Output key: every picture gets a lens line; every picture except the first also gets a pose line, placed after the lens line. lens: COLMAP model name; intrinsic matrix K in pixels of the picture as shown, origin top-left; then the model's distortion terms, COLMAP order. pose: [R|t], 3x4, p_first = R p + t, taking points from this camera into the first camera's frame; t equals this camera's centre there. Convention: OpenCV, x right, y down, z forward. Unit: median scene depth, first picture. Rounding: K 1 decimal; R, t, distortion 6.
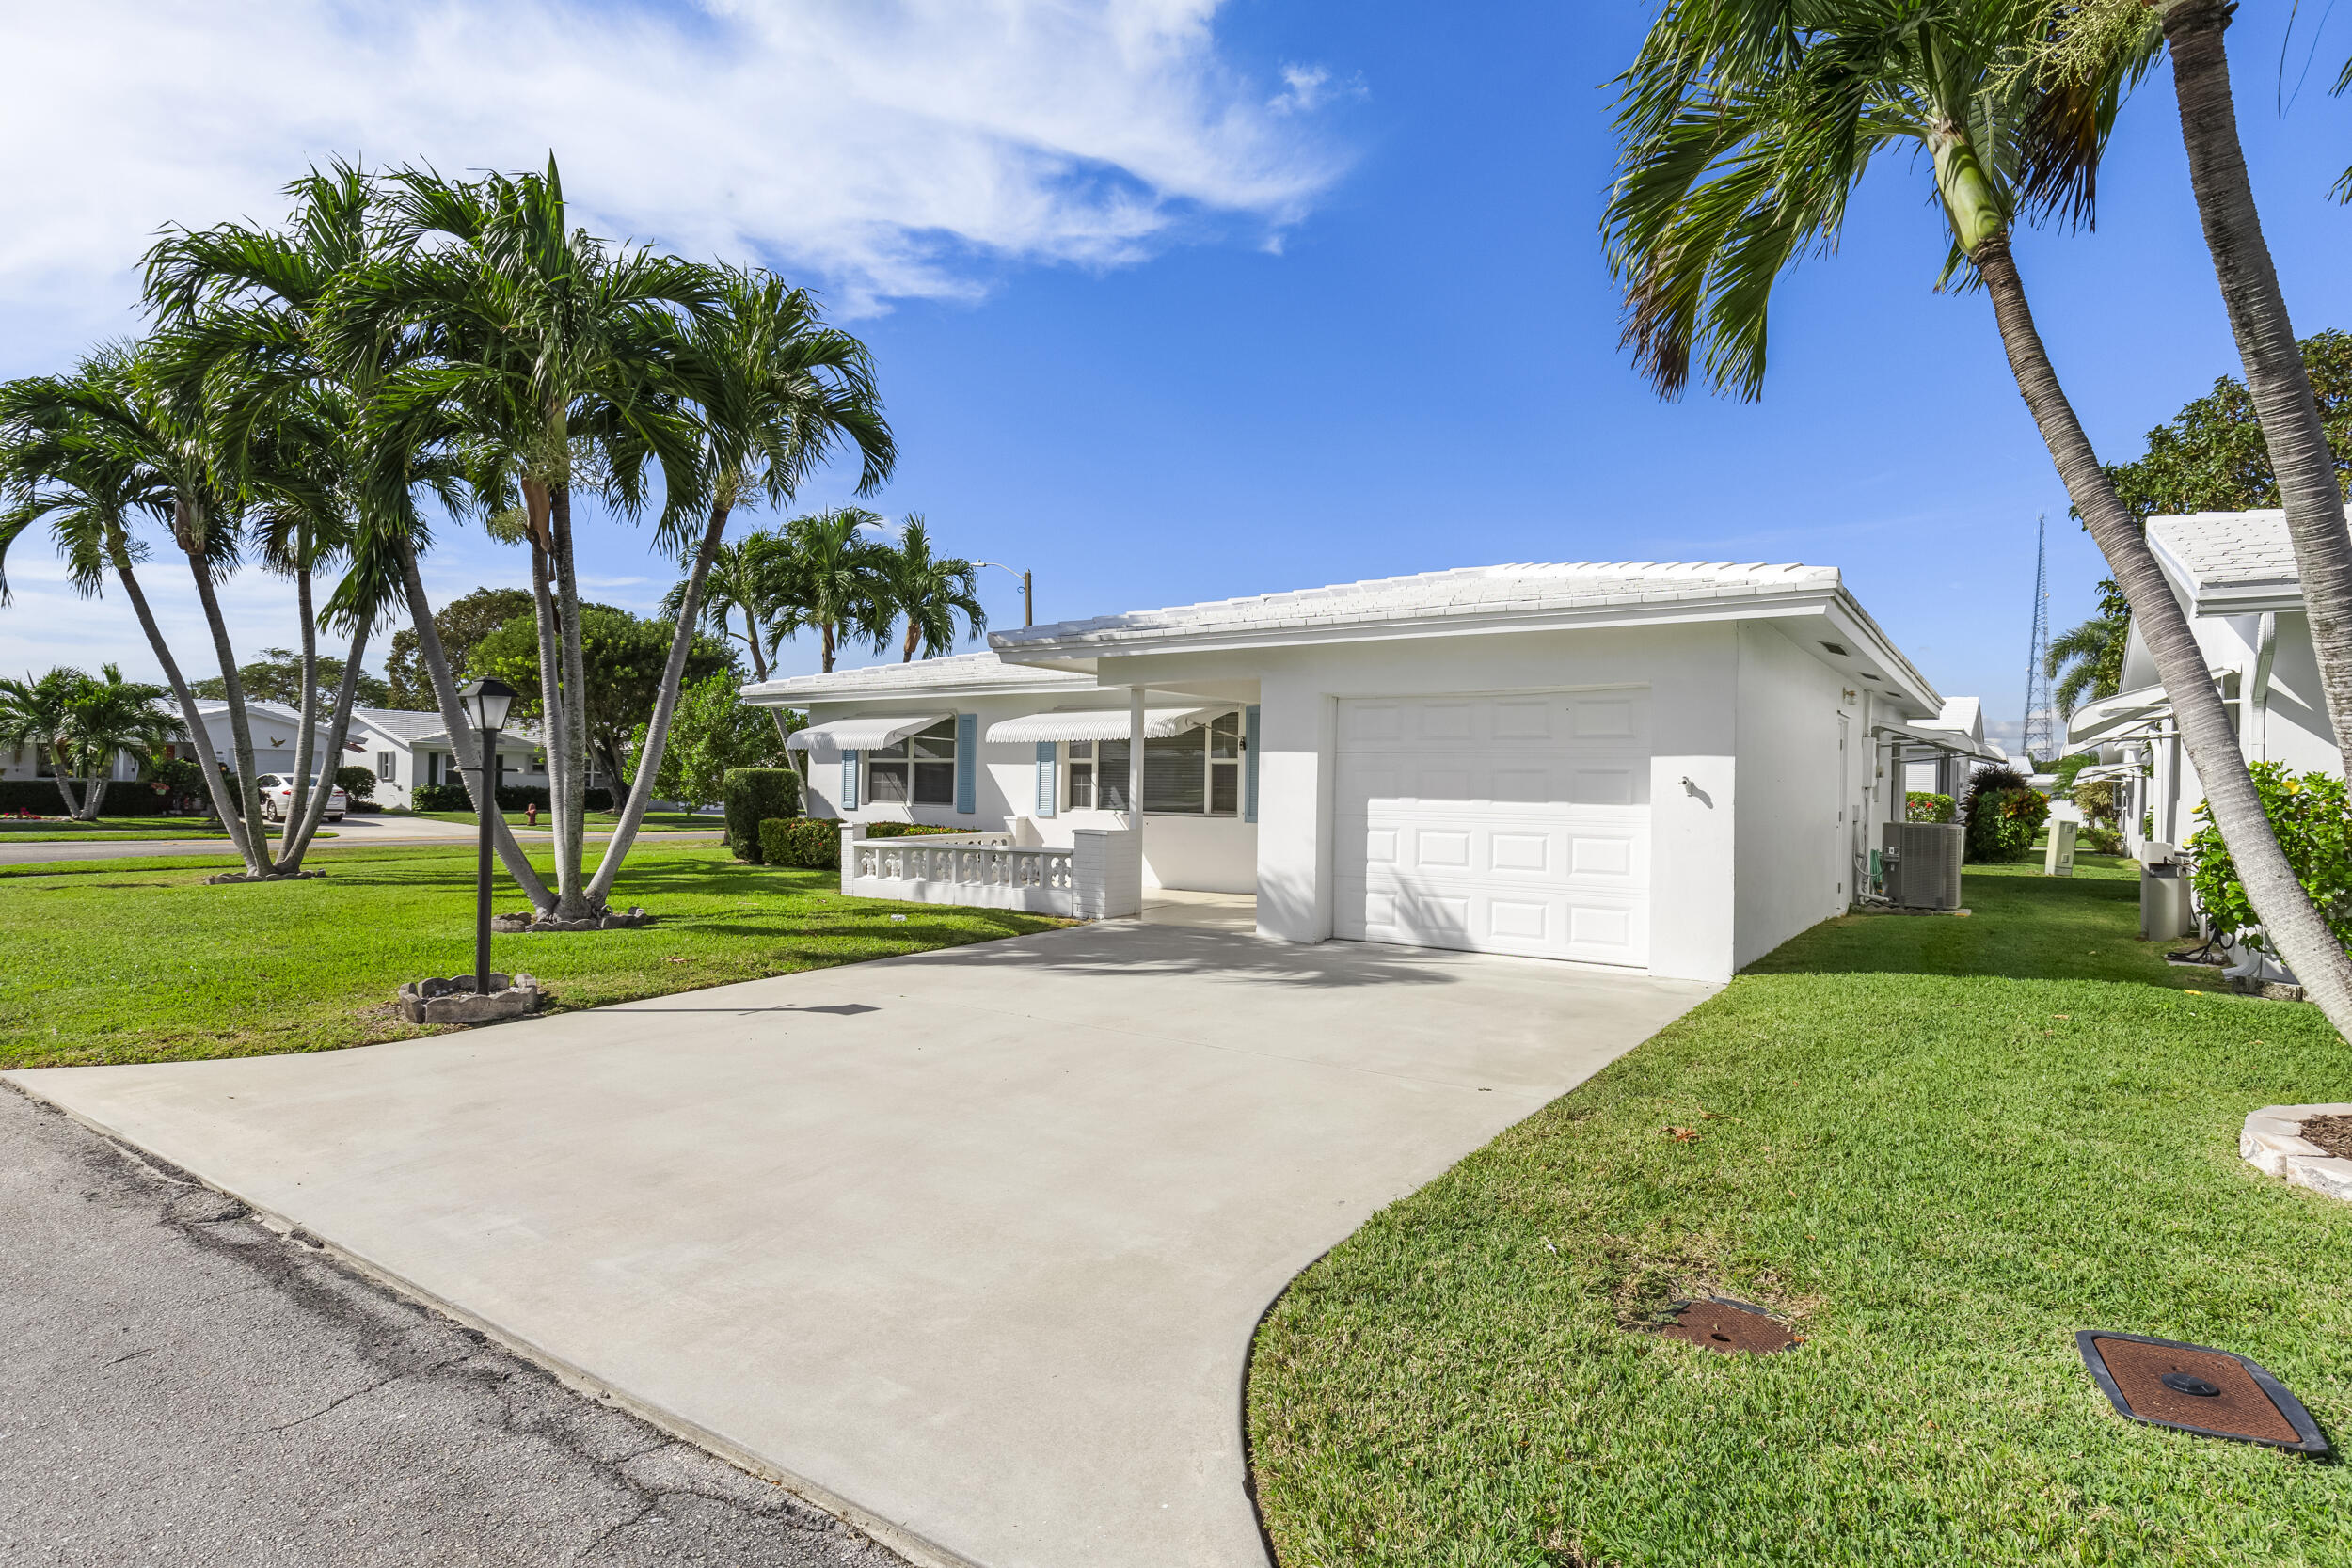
lens RADIAL K [[1264.1, 0, 1174.5], [0, 1264.1, 790.0], [0, 0, 1]] dist [0.002256, -0.000207]
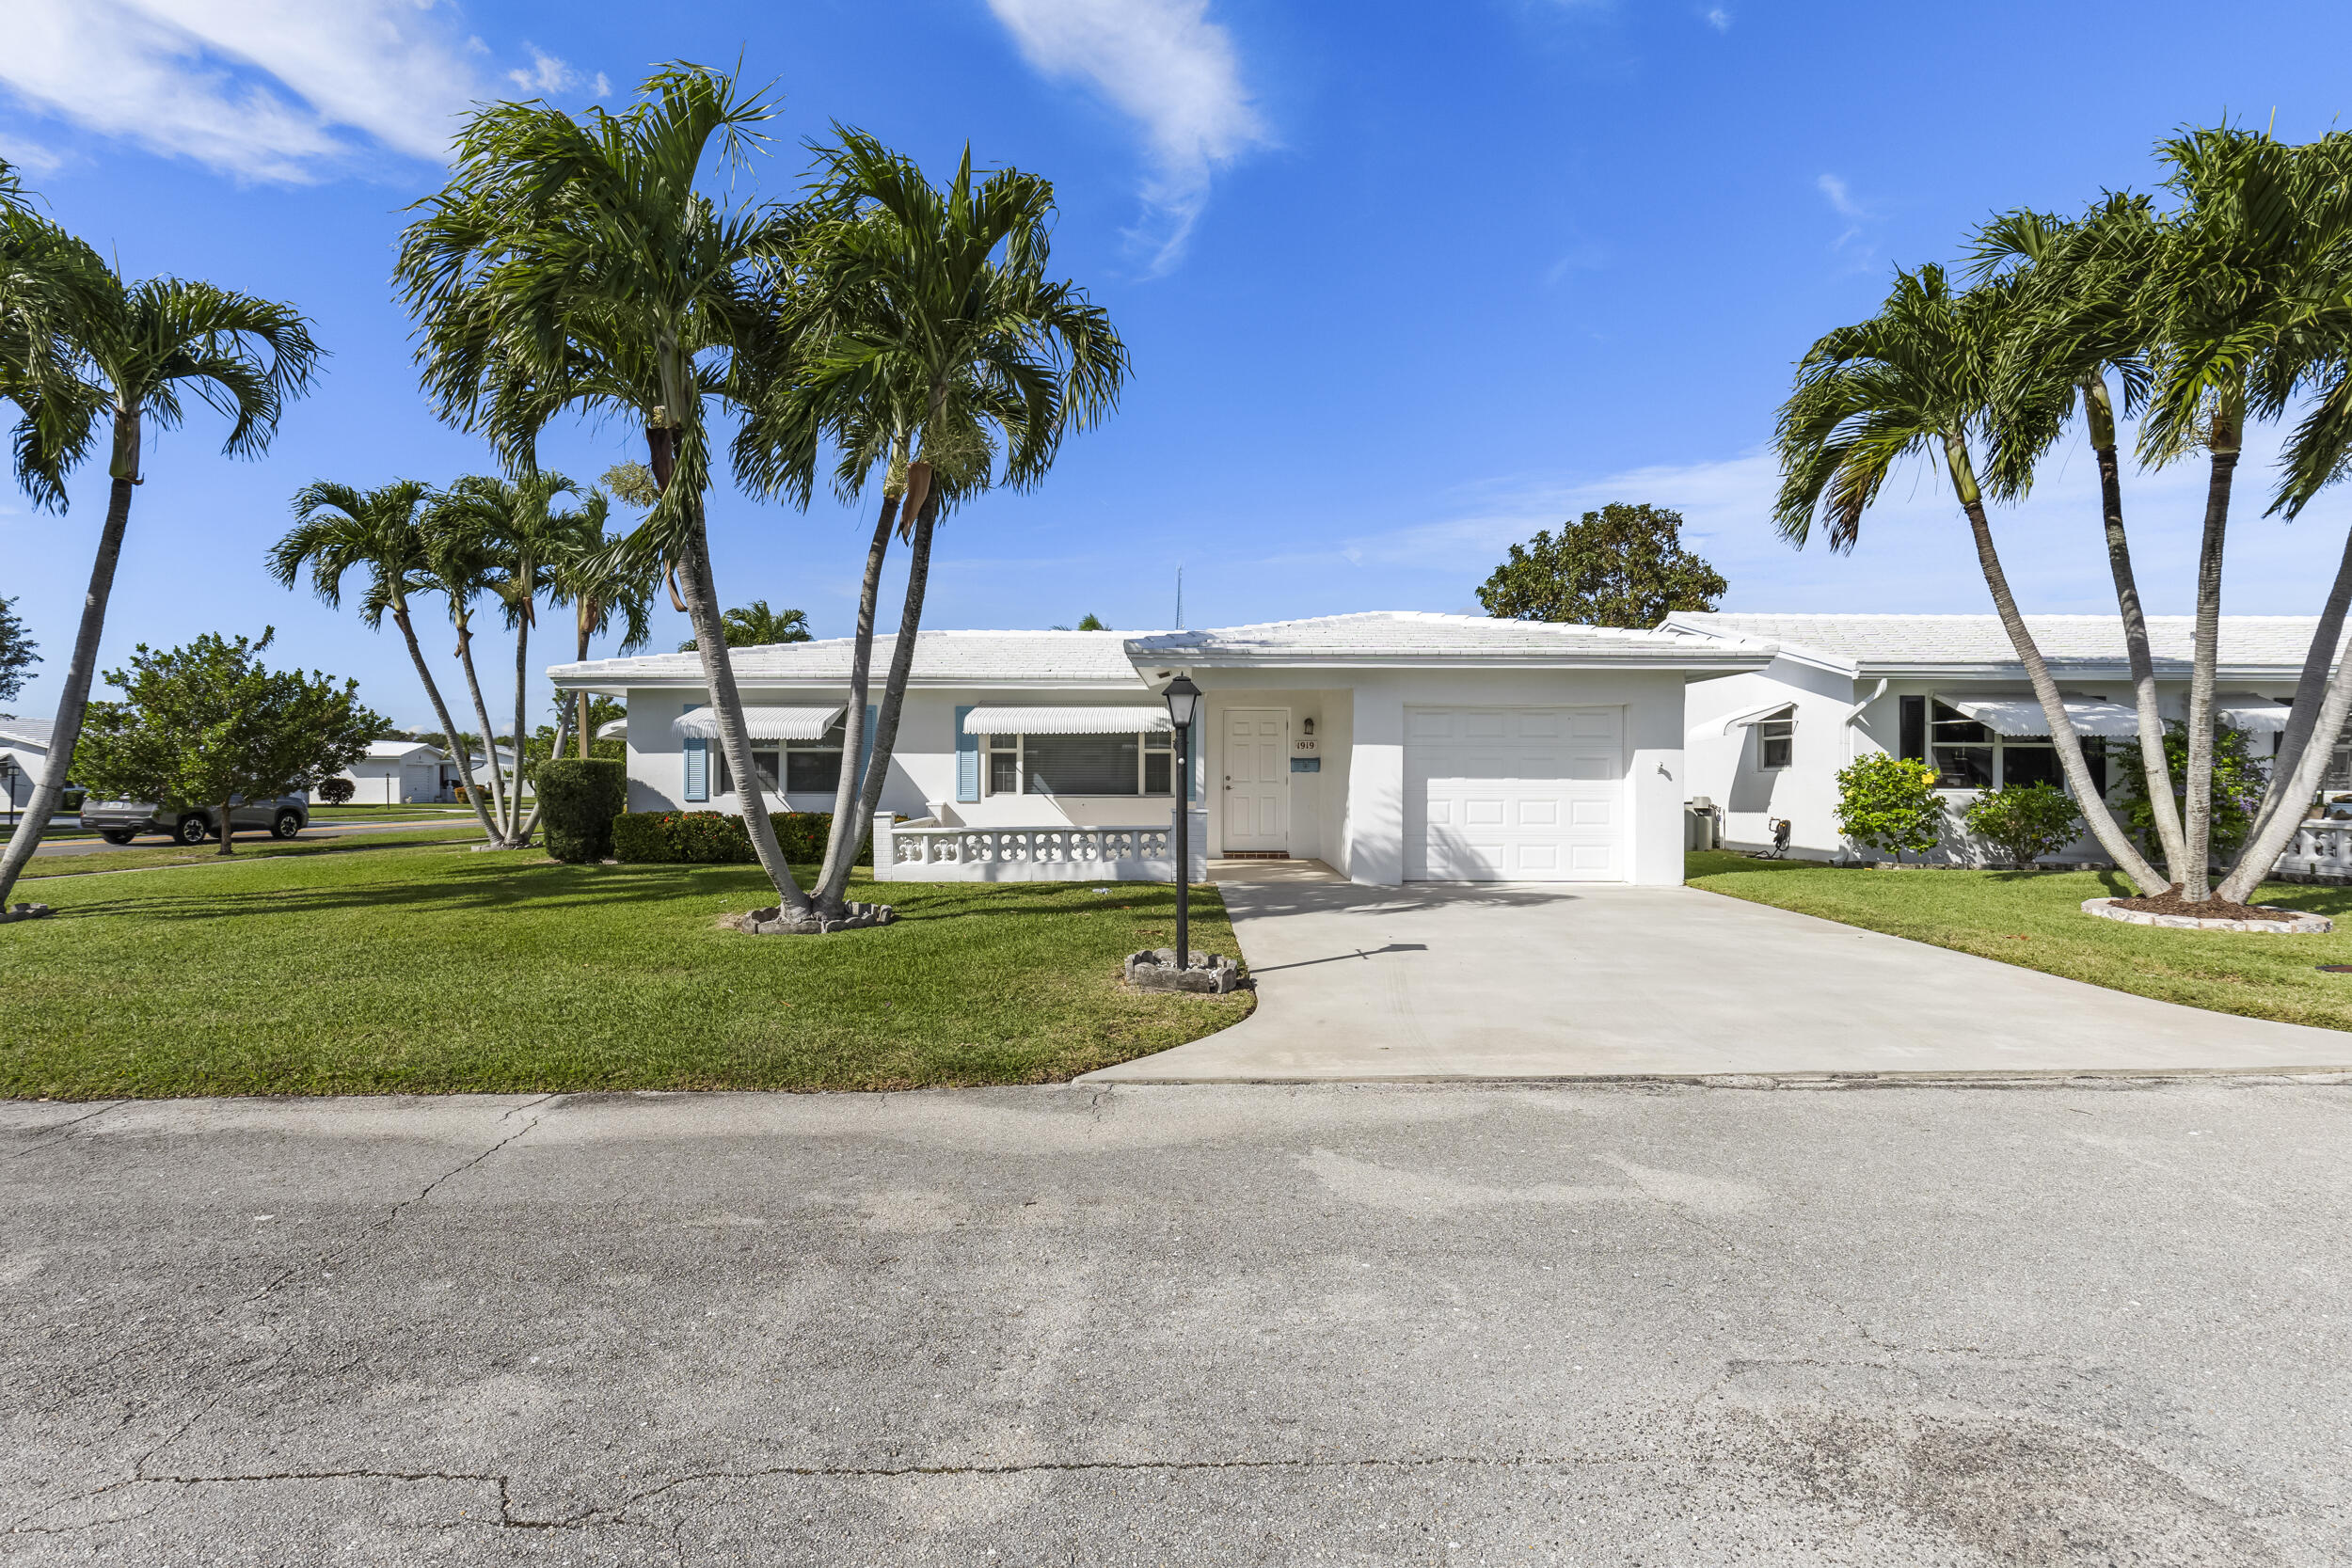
lens RADIAL K [[1137.8, 0, 1177.7], [0, 1137.8, 769.8], [0, 0, 1]] dist [-0.005790, -0.001454]
pose [[0.794202, -0.007326, 0.607610, -0.564897], [0.011135, 0.999935, -0.002498, -0.002203], [-0.607552, 0.008749, 0.794232, 0.114093]]
